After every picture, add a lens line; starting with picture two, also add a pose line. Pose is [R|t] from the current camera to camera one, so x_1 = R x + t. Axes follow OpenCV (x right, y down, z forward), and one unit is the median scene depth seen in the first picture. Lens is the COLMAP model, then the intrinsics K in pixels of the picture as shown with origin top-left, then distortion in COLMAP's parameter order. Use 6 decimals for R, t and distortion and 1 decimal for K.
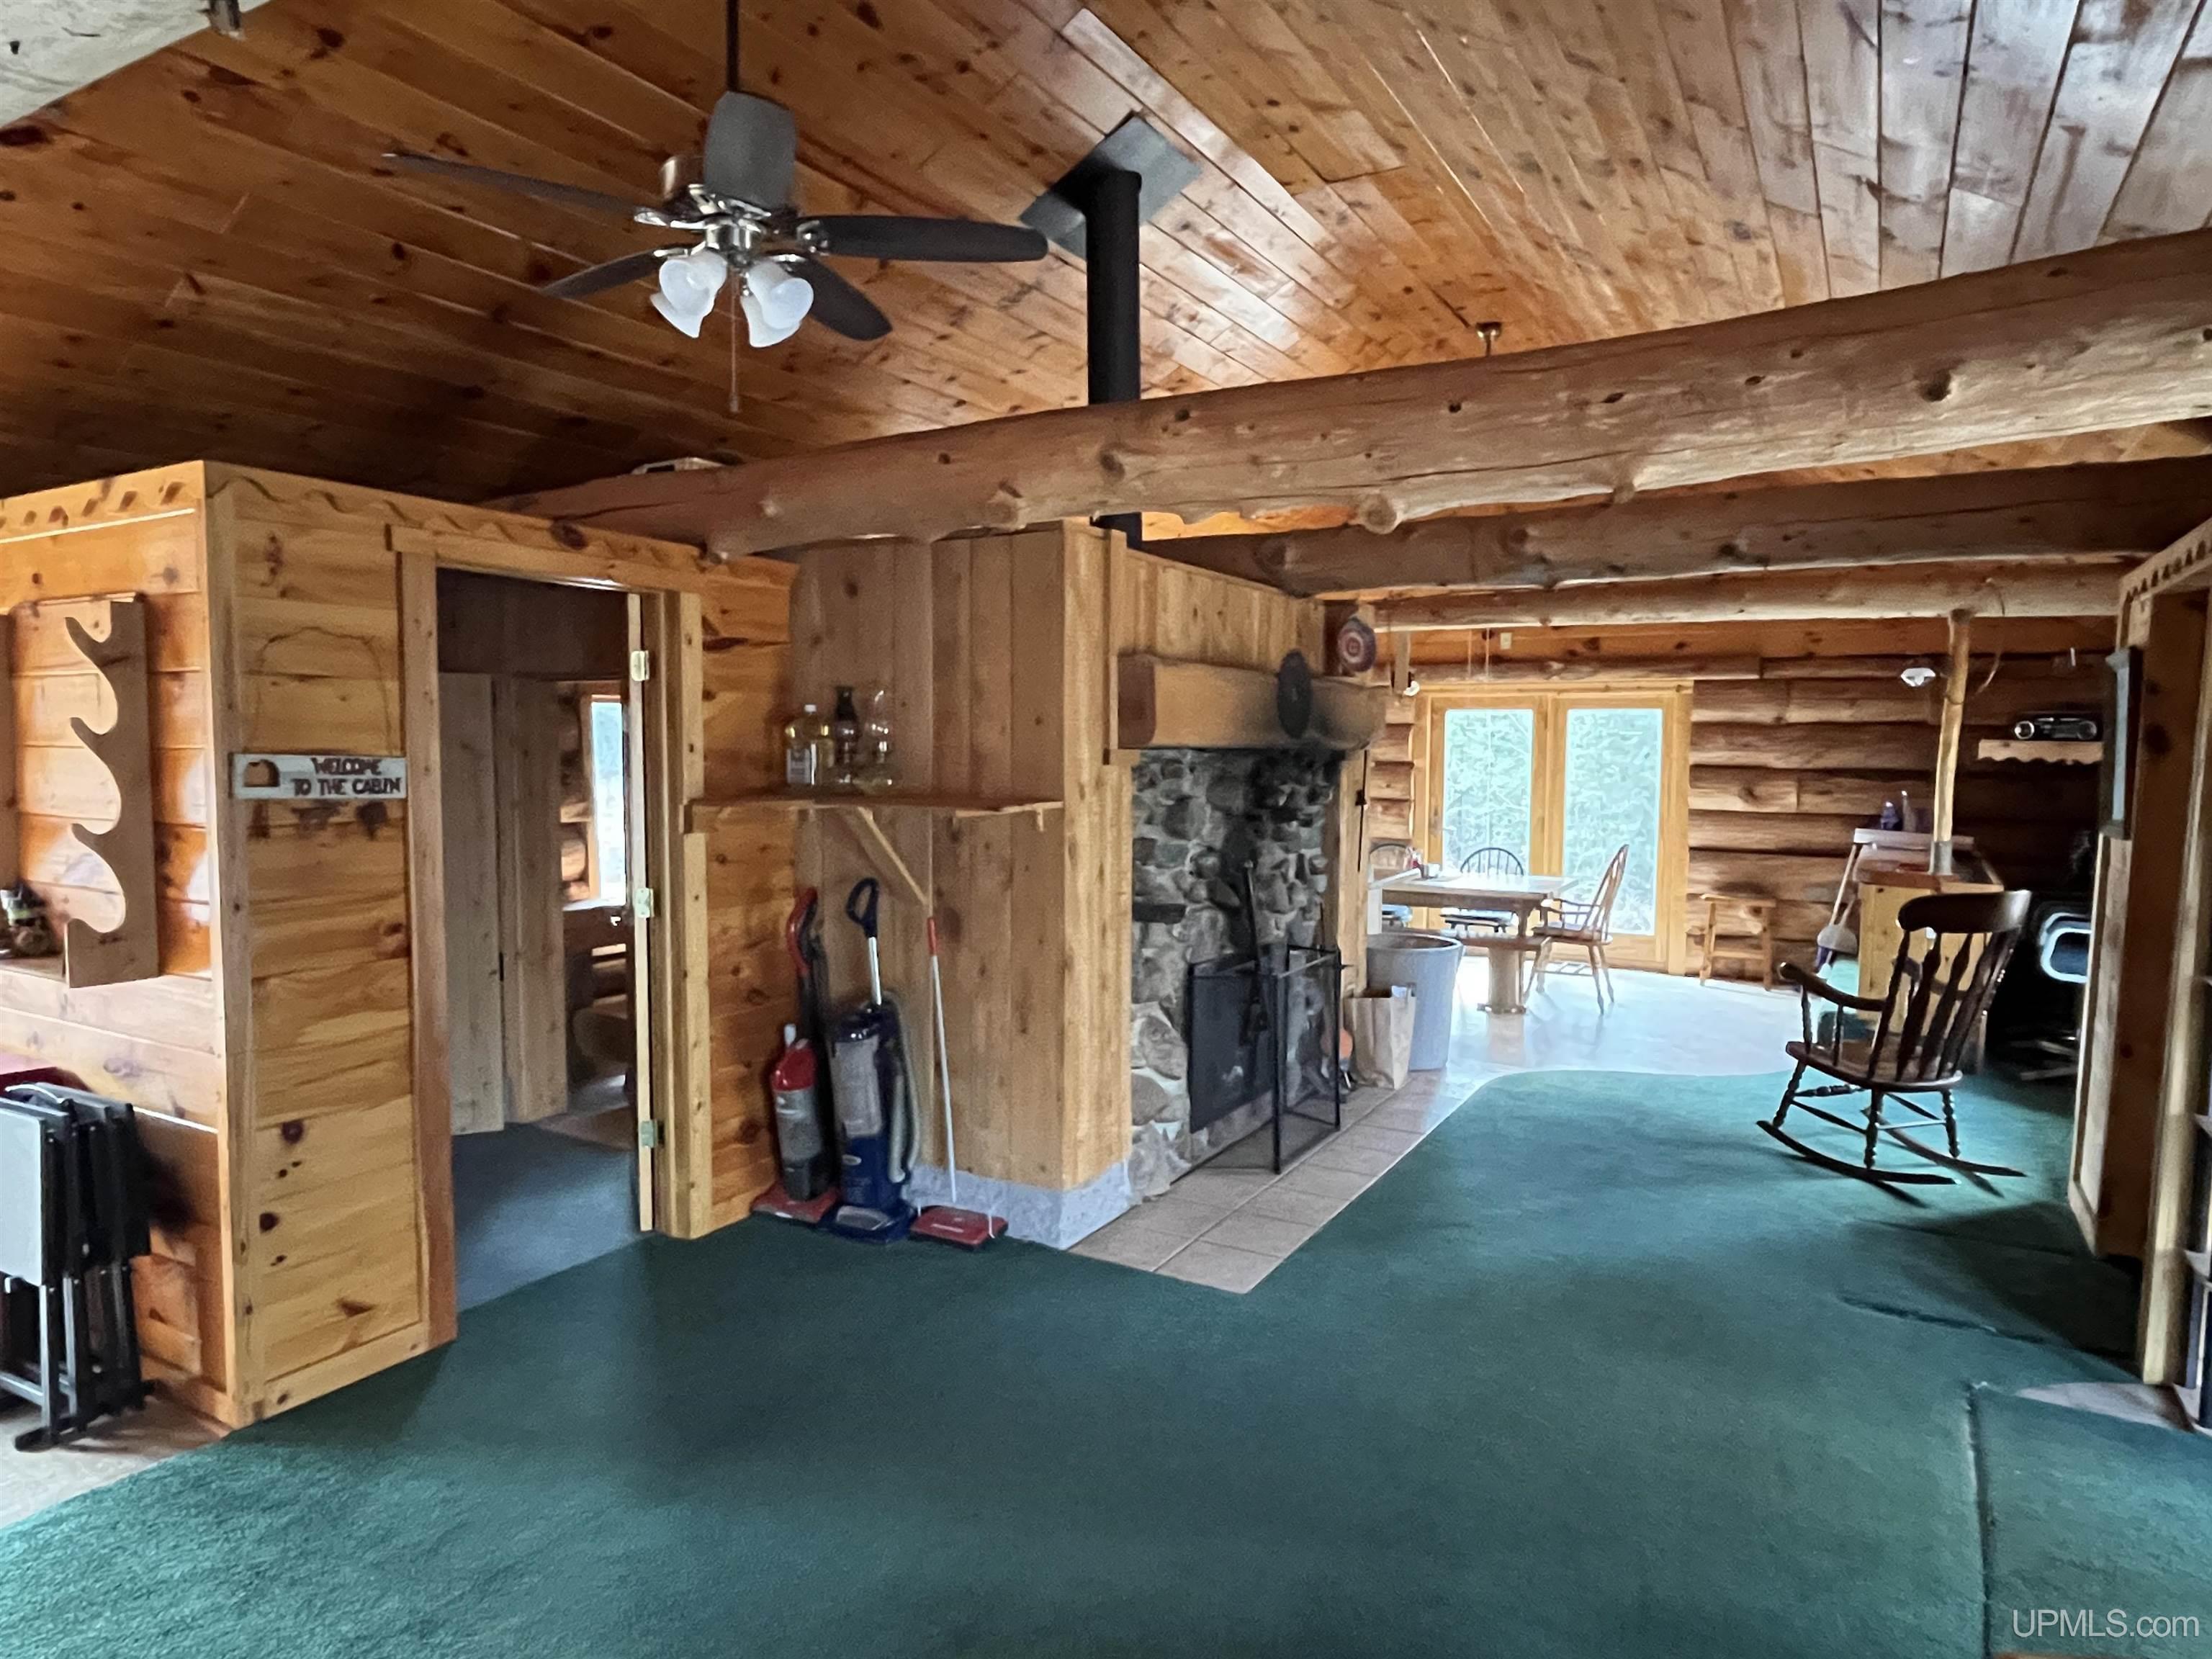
lens RADIAL K [[1326.3, 0, 1106.0], [0, 1326.3, 832.6], [0, 0, 1]] dist [0.000032, -0.001574]
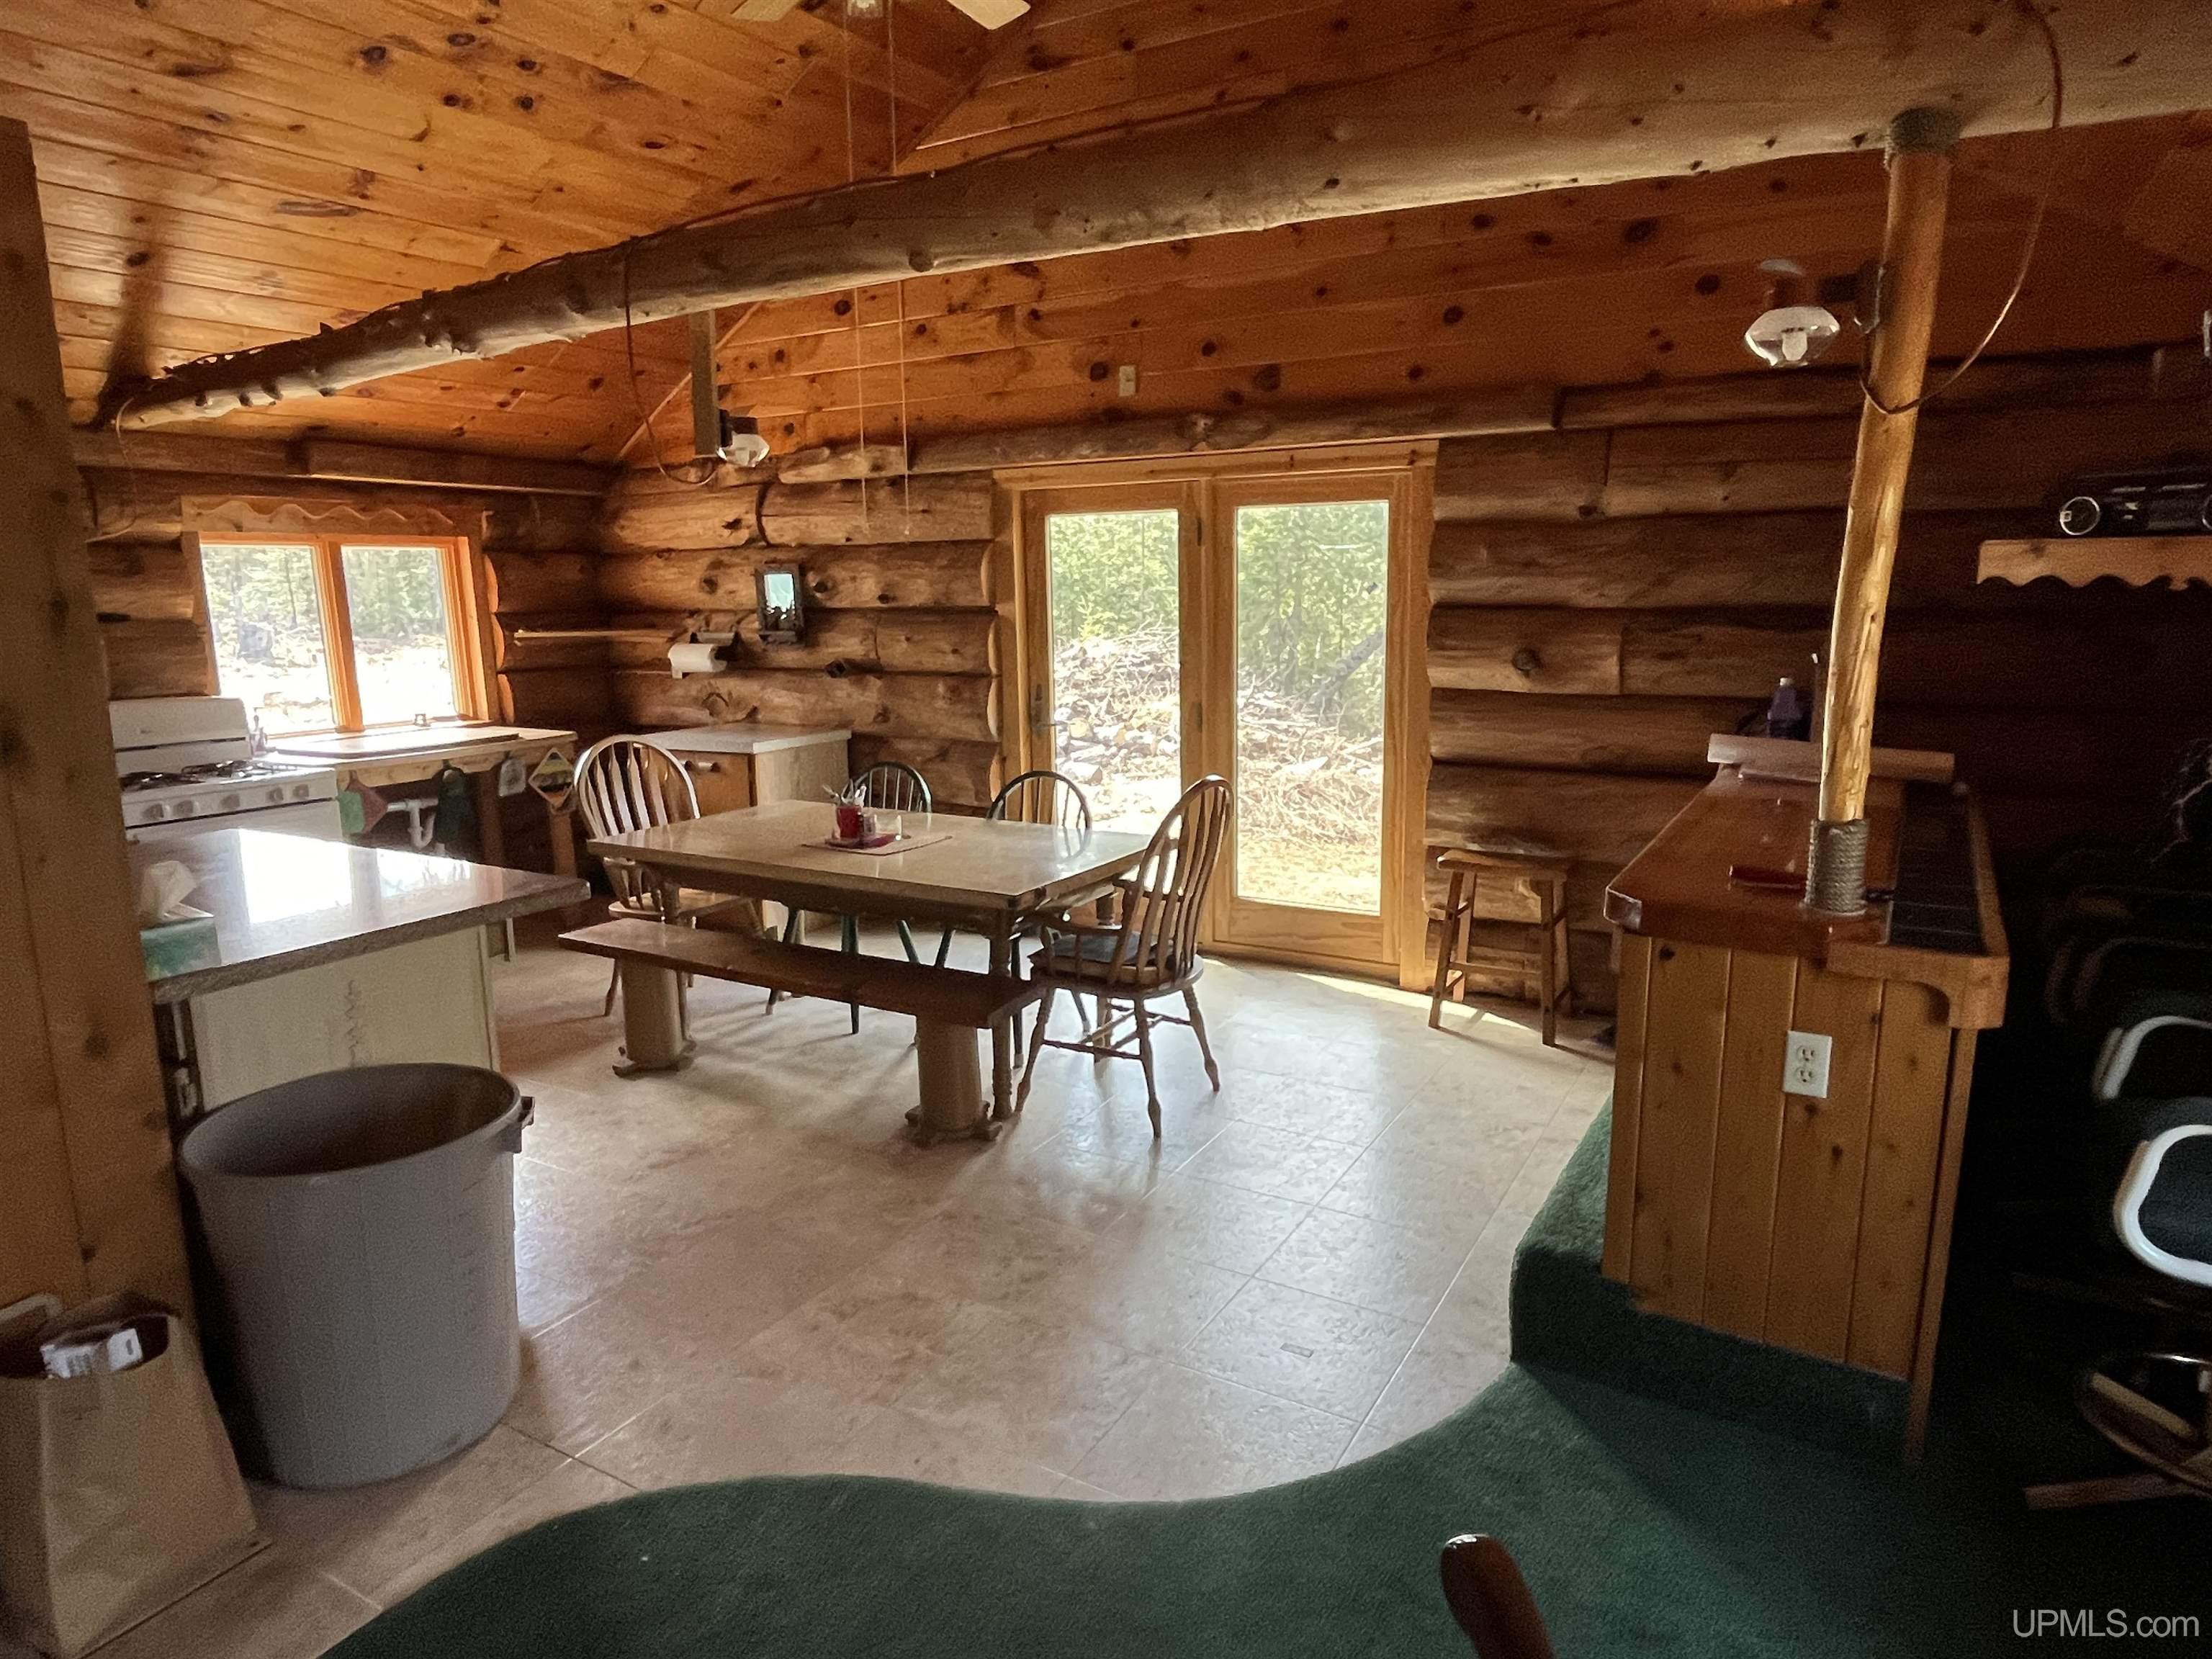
lens RADIAL K [[1326.3, 0, 1103.6], [0, 1326.3, 835.4], [0, 0, 1]] dist [0.000032, -0.001574]
pose [[0.999742, -0.020032, -0.010716, 0.321720], [0.021160, 0.992761, 0.118229, -0.025625], [0.008270, -0.118425, 0.992929, 0.475294]]
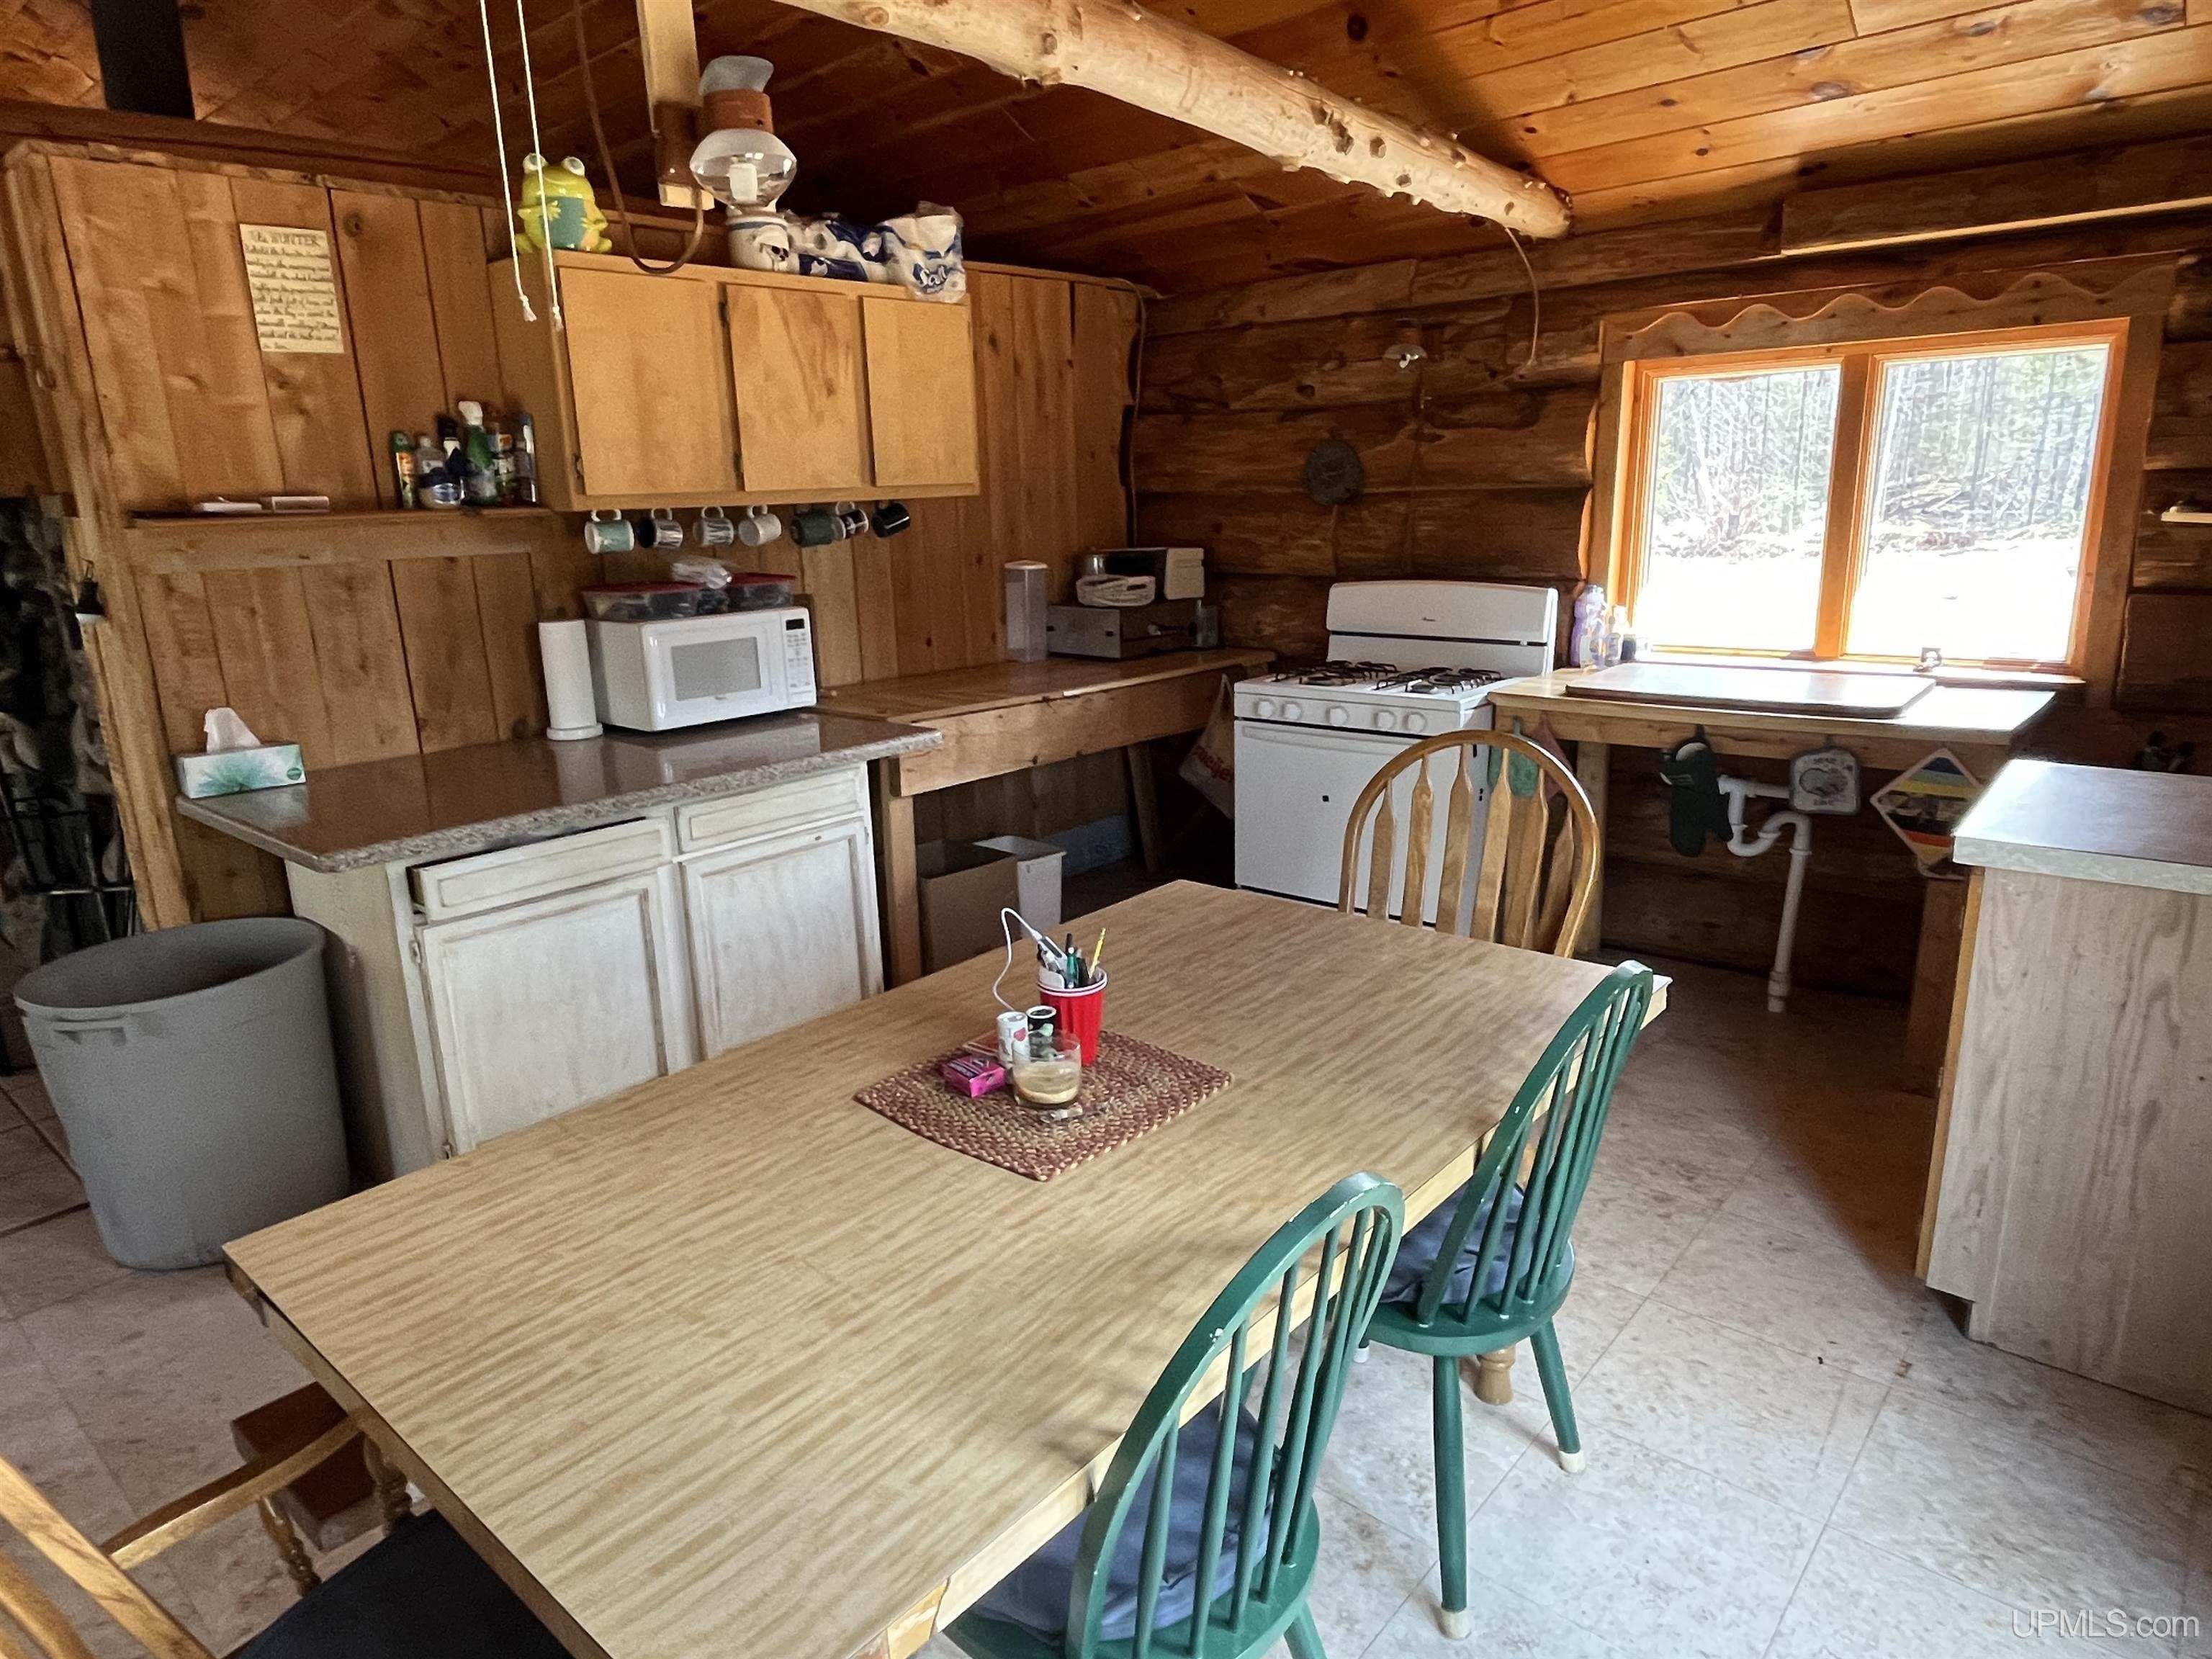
lens RADIAL K [[1326.3, 0, 1101.8], [0, 1326.3, 829.4], [0, 0, 1]] dist [0.000032, -0.001574]
pose [[-0.192648, 0.247592, -0.949518, 0.385896], [-0.035109, 0.965286, 0.258826, -0.049532], [0.980640, 0.083199, -0.177267, 0.875961]]
